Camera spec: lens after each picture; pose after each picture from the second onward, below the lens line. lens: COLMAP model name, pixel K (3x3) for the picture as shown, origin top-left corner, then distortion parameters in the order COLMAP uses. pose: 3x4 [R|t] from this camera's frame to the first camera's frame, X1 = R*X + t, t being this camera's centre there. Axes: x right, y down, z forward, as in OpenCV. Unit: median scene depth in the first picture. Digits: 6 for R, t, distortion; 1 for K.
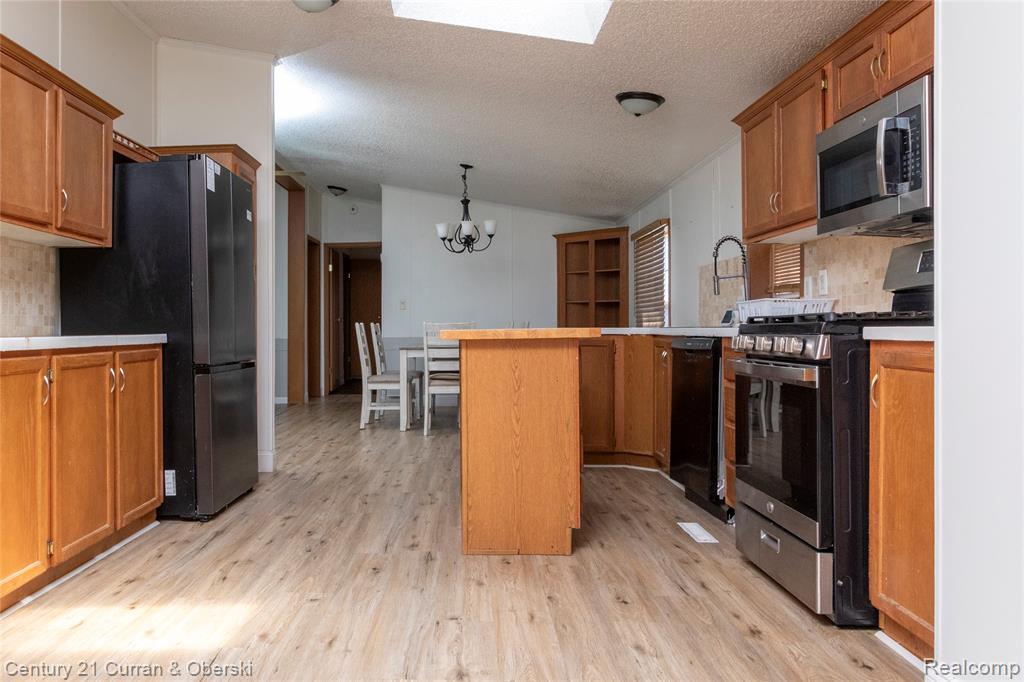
lens RADIAL K [[788.4, 0, 508.2], [0, 788.4, 330.8], [0, 0, 1]] dist [0.011917, 0.010002]
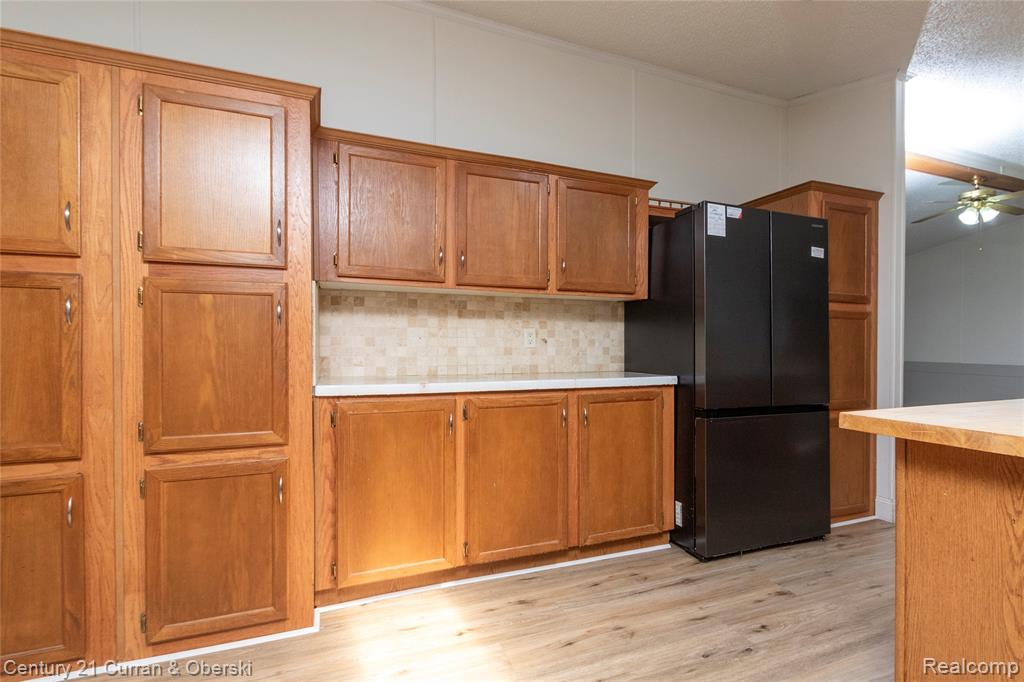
lens RADIAL K [[530.0, 0, 510.7], [0, 530.0, 353.4], [0, 0, 1]] dist [0.001526, -0.001377]
pose [[0.378367, 0.029045, -0.925200, 0.170658], [-0.015816, 0.999565, 0.024912, -0.046357], [0.925520, 0.005207, 0.378662, 0.590450]]
